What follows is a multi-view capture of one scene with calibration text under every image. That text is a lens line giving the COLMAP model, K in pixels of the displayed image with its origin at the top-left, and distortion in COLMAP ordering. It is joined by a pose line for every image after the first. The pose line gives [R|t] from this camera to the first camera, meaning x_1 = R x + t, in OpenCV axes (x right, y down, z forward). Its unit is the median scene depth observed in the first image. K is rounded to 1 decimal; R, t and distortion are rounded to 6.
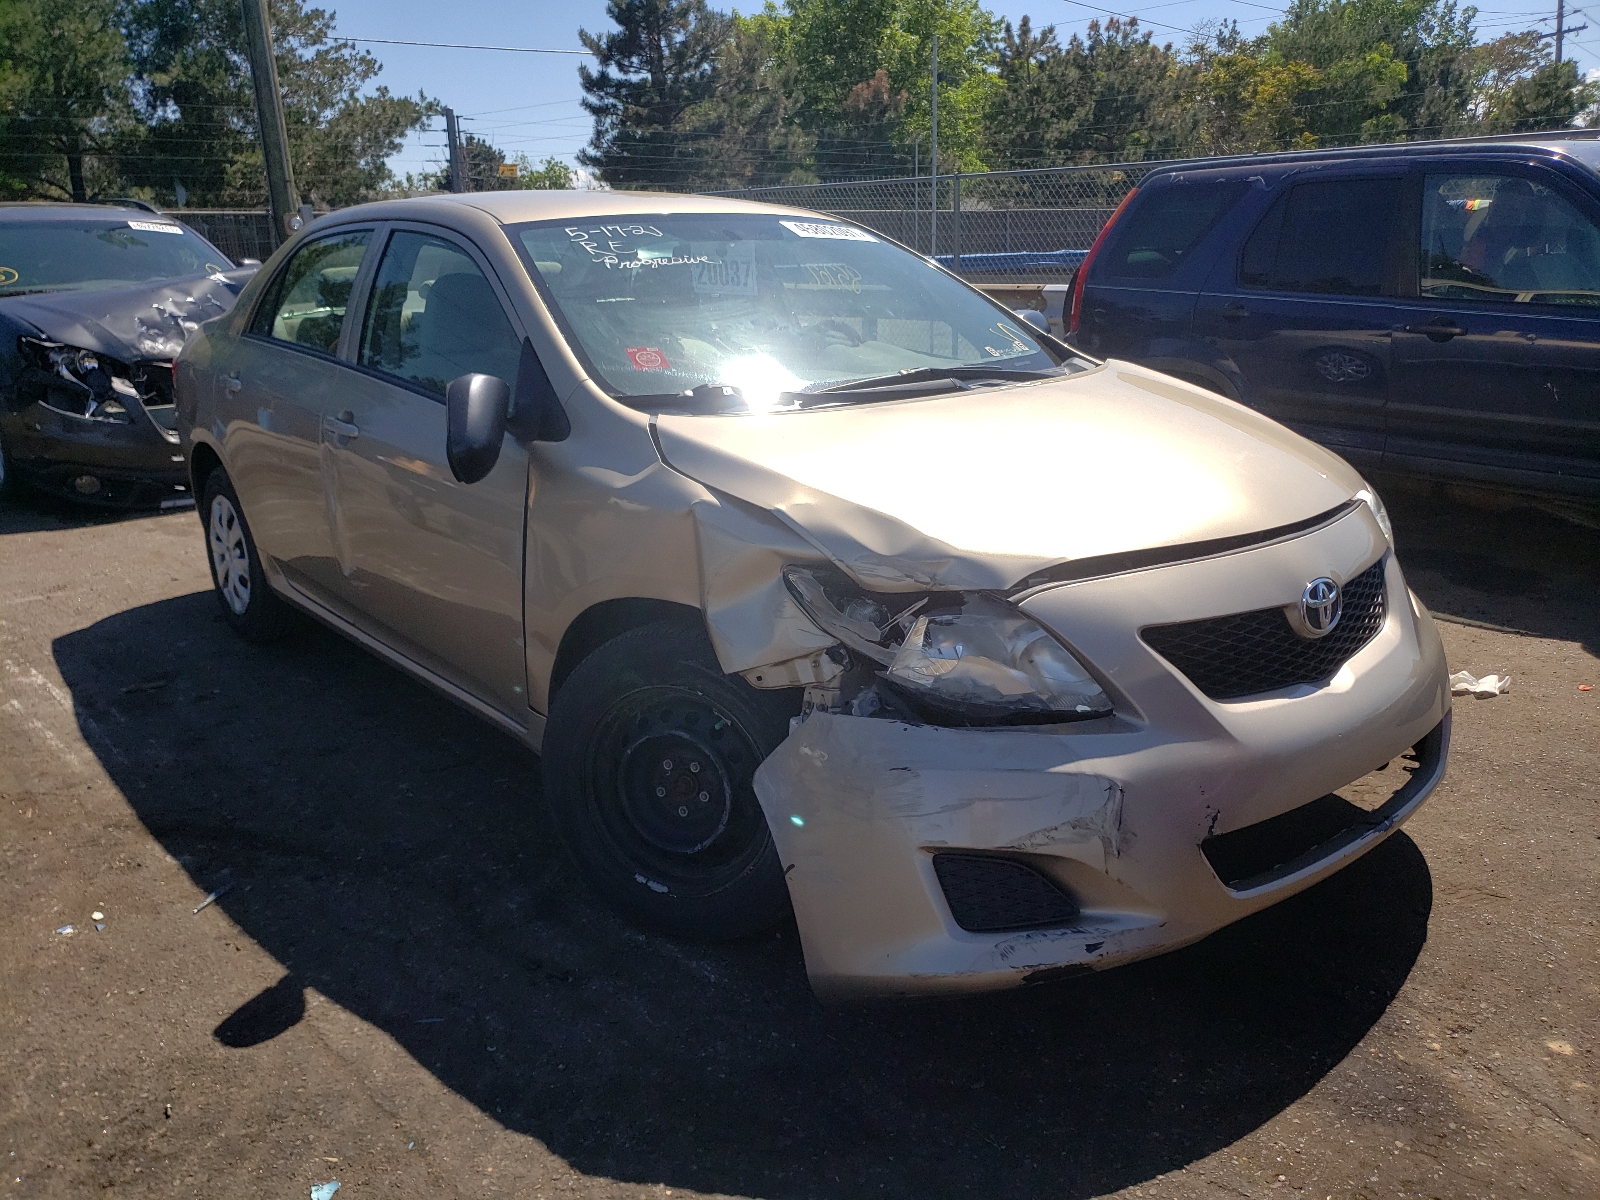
lens RADIAL K [[1267.1, 0, 813.8], [0, 1267.1, 599.5], [0, 0, 1]] dist [-0.004340, 0.019880]
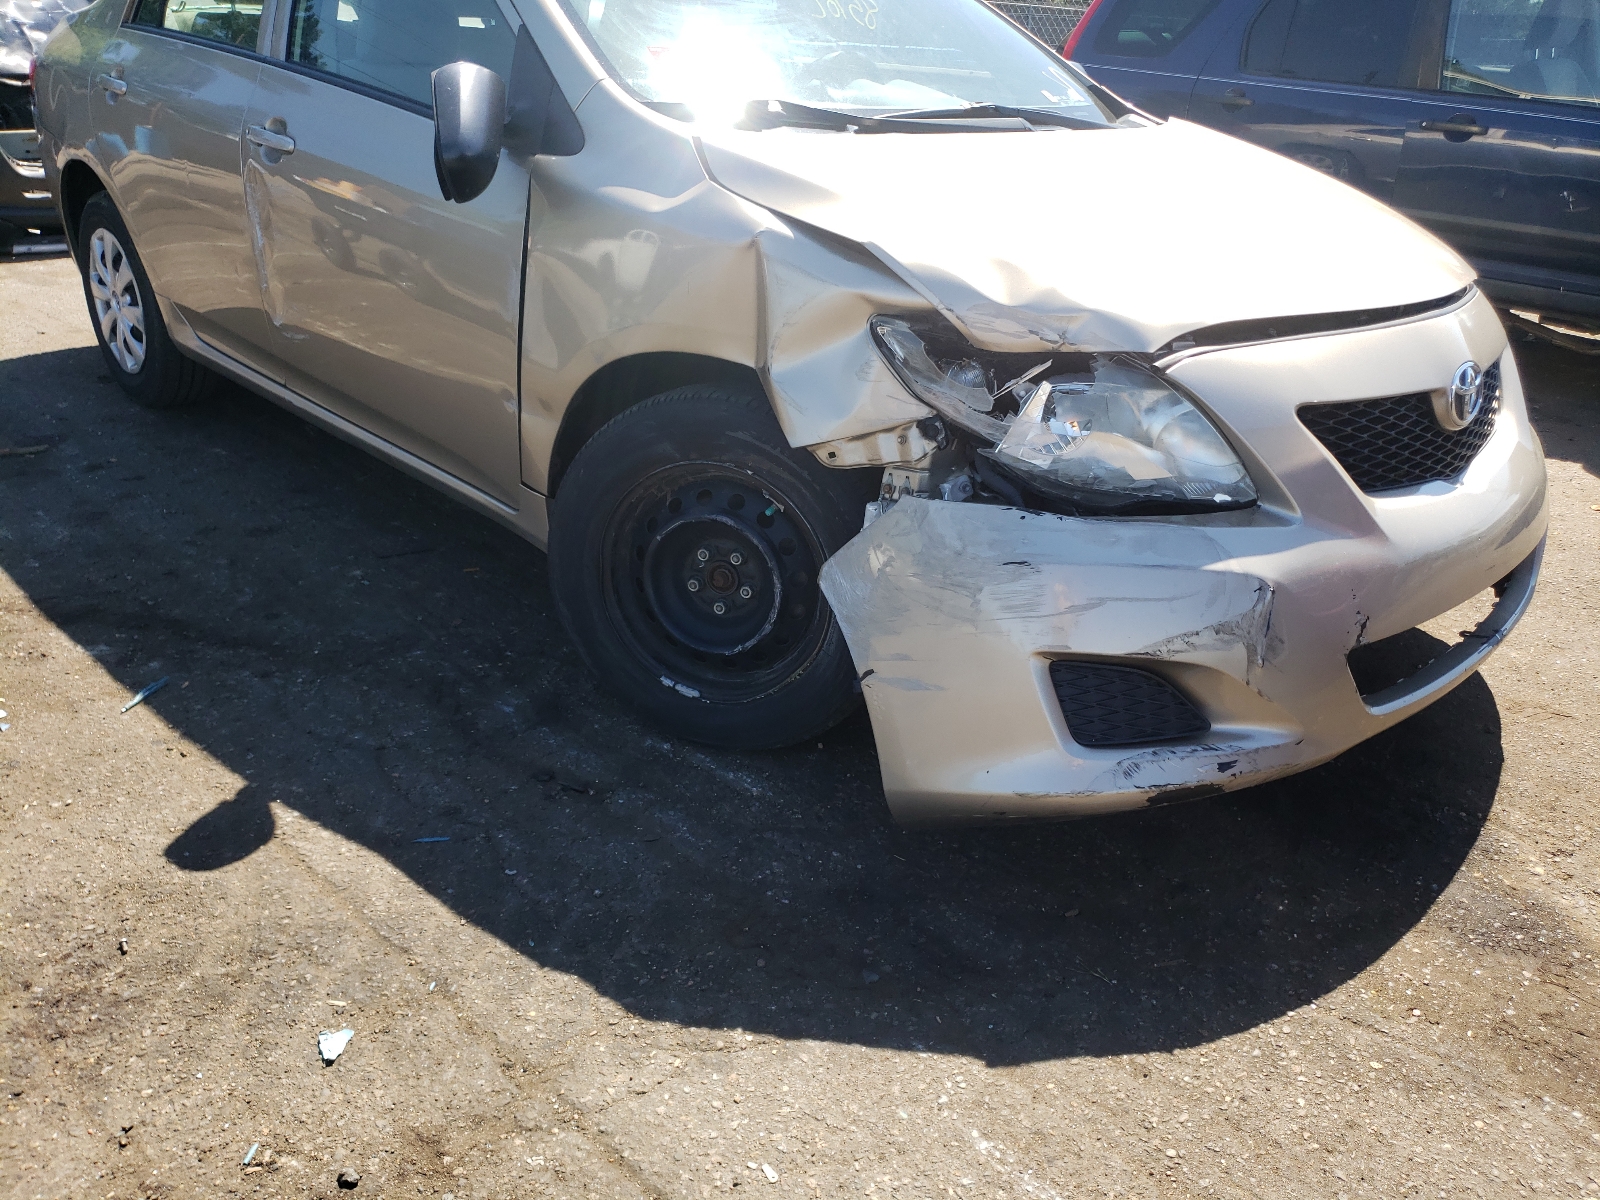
lens RADIAL K [[1217.1, 0, 800.2], [0, 1217.1, 601.7], [0, 0, 1]] dist [0.001877, 0.003906]
pose [[0.993264, 0.024930, 0.113158, -0.160026], [-0.041289, 0.988625, 0.144623, 0.046342], [-0.108265, -0.148321, 0.982995, 0.197811]]
